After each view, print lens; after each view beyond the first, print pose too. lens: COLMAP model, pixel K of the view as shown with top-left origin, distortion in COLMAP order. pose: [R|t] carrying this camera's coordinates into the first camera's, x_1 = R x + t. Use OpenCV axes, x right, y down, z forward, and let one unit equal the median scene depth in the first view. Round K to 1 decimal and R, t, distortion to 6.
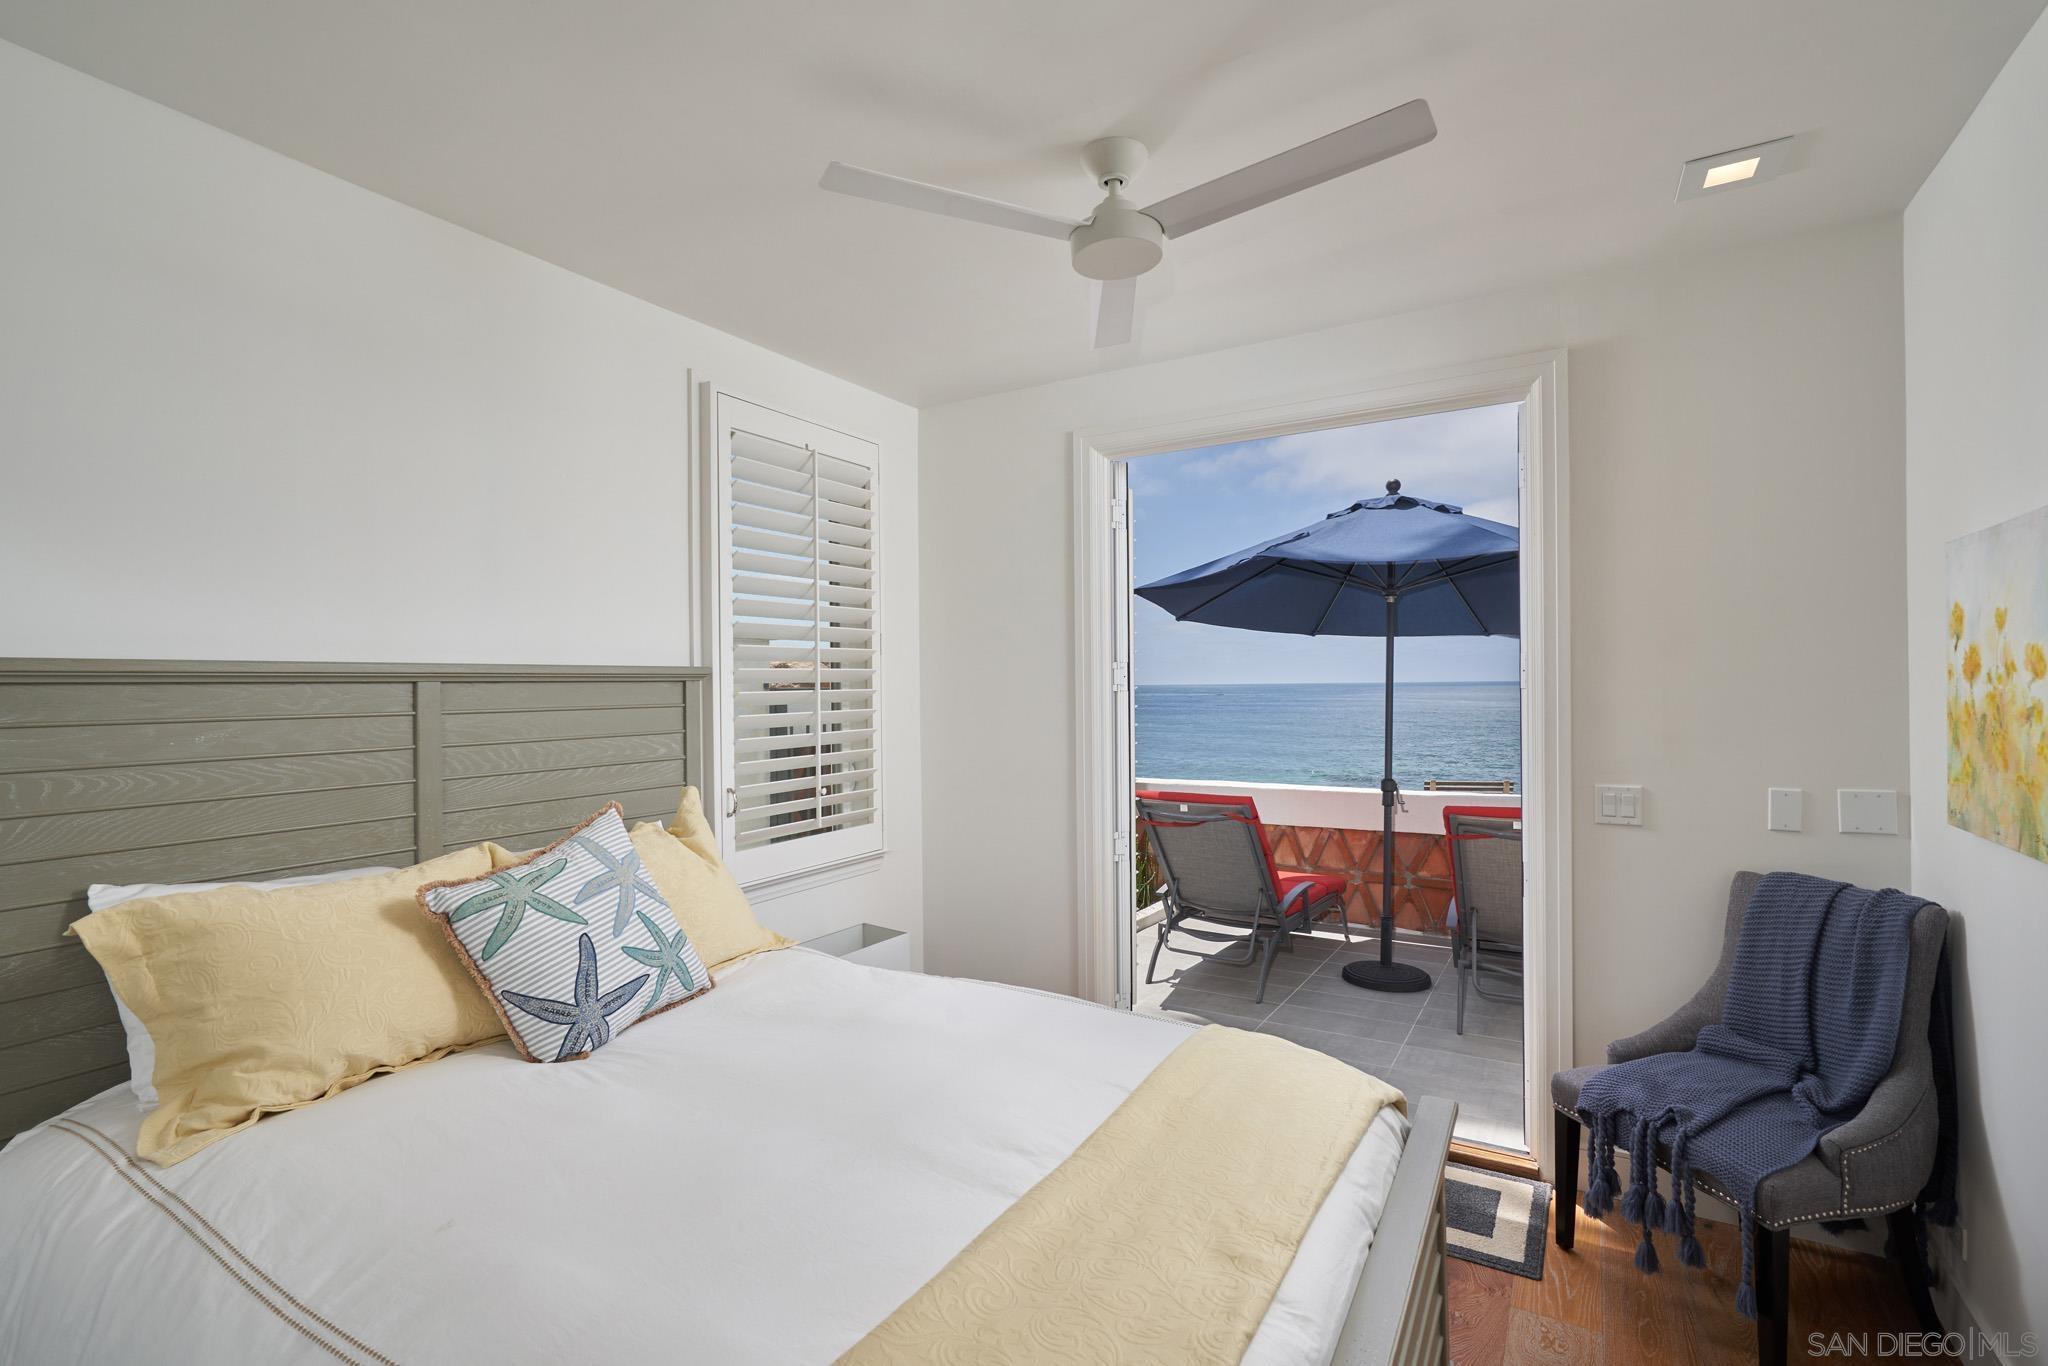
lens RADIAL K [[947.1, 0, 1021.6], [0, 947.1, 681.7], [0, 0, 1]] dist [-0.002525, 0.000774]
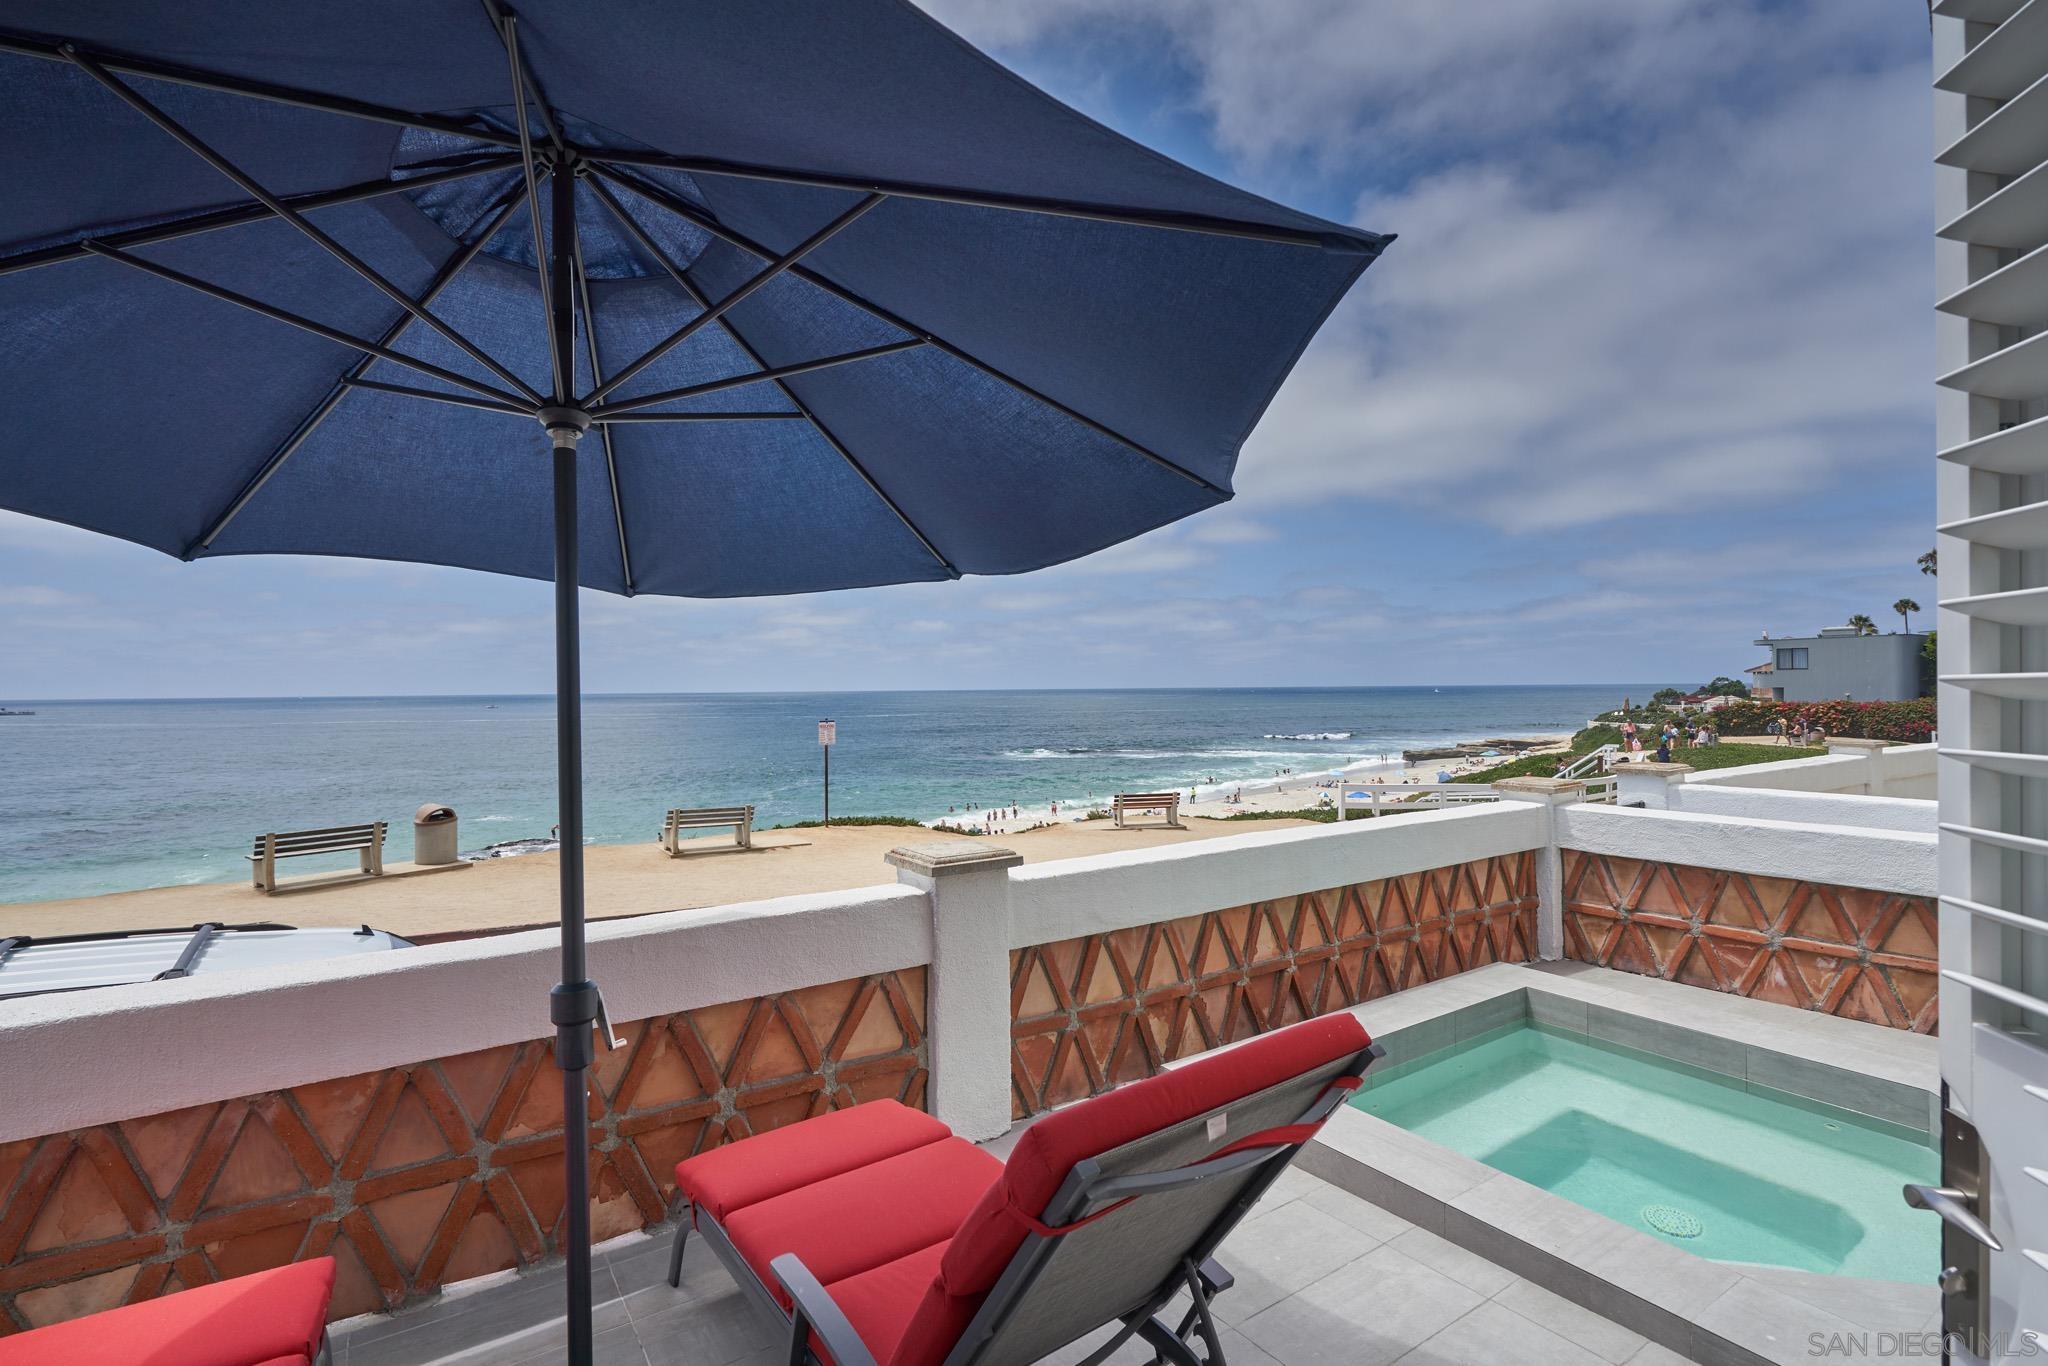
lens RADIAL K [[947.1, 0, 1022.5], [0, 947.1, 686.8], [0, 0, 1]] dist [-0.002525, 0.000774]
pose [[0.430683, 0.002322, 0.902501, 0.129800], [0.001916, 0.999992, -0.003487, -0.000505], [-0.902501, 0.003231, 0.430675, 0.598759]]
